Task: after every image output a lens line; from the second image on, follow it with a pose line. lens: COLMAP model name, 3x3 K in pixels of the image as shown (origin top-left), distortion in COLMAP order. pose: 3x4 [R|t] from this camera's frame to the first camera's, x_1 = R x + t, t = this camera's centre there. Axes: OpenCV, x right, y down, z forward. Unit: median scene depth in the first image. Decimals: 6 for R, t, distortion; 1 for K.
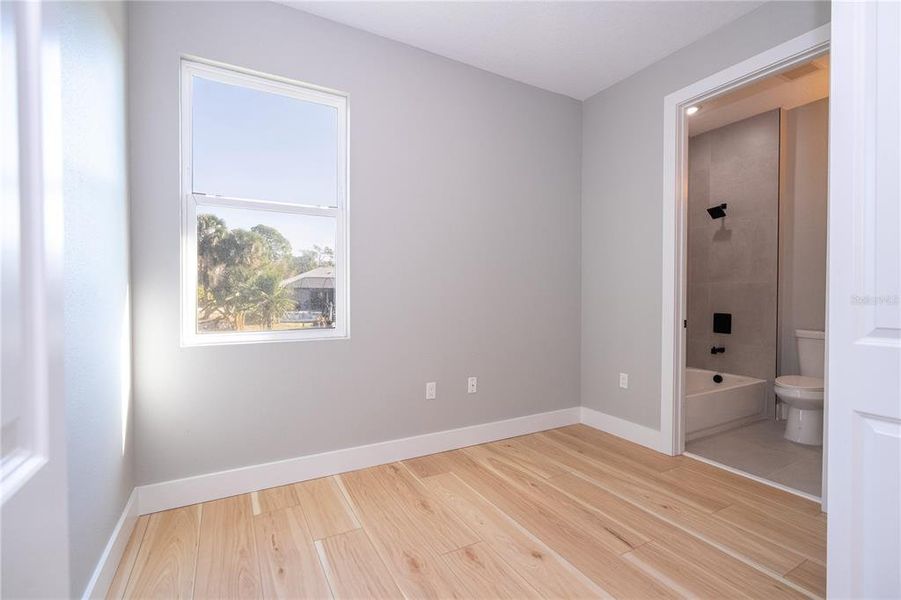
lens RADIAL K [[406.2, 0, 451.6], [0, 406.2, 297.2], [0, 0, 1]] dist [-0.005279, 0.003281]
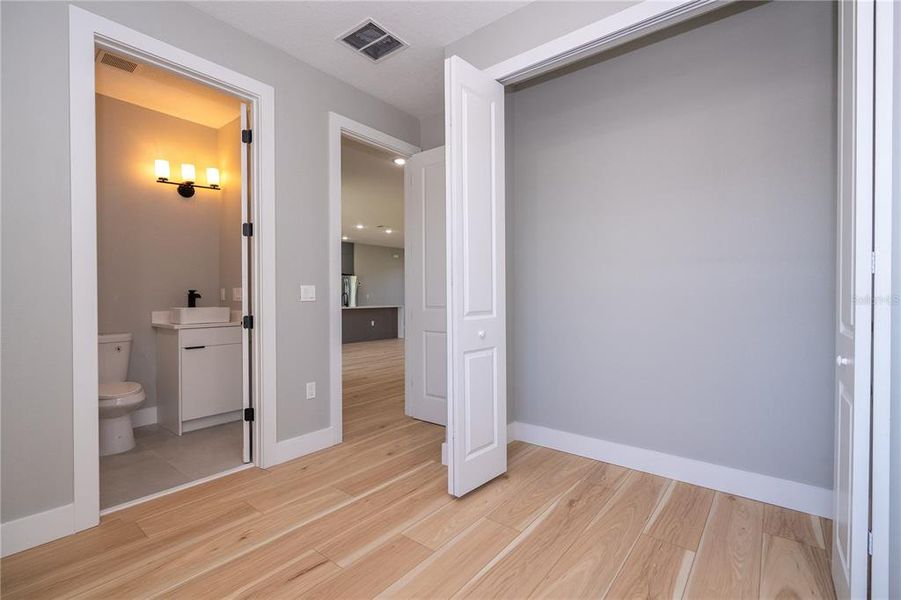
lens RADIAL K [[406.2, 0, 465.5], [0, 406.2, 300.4], [0, 0, 1]] dist [-0.005279, 0.003281]
pose [[-0.394572, -0.014482, 0.918751, -0.420486], [0.004814, 0.999829, 0.017827, -0.012999], [-0.918853, 0.011457, -0.394435, 0.803446]]
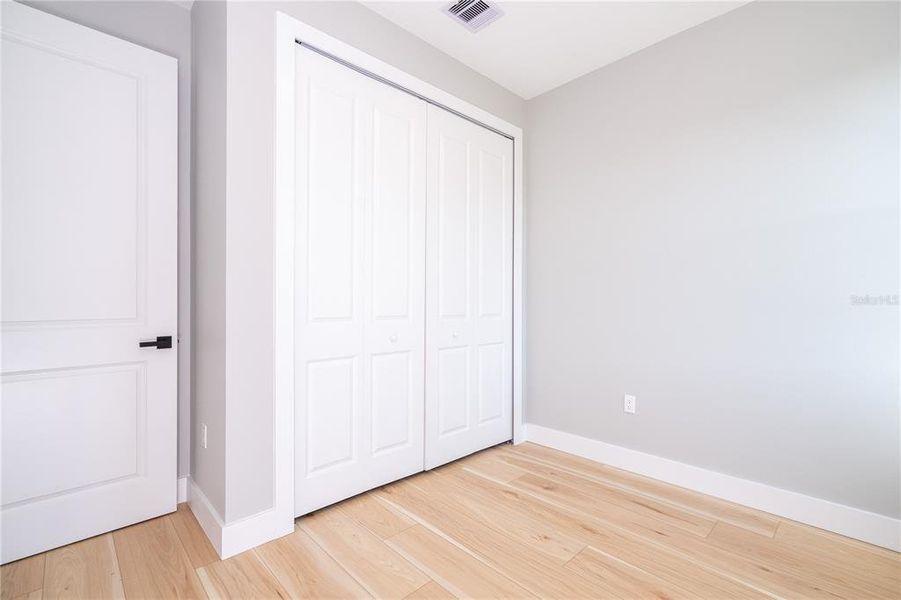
lens RADIAL K [[406.2, 0, 446.8], [0, 406.2, 300.2], [0, 0, 1]] dist [-0.005279, 0.003281]
pose [[-0.967489, 0.001226, -0.252909, 0.373640], [0.000069, 0.999990, 0.004582, -0.009005], [0.252912, 0.004415, -0.967479, 1.199672]]
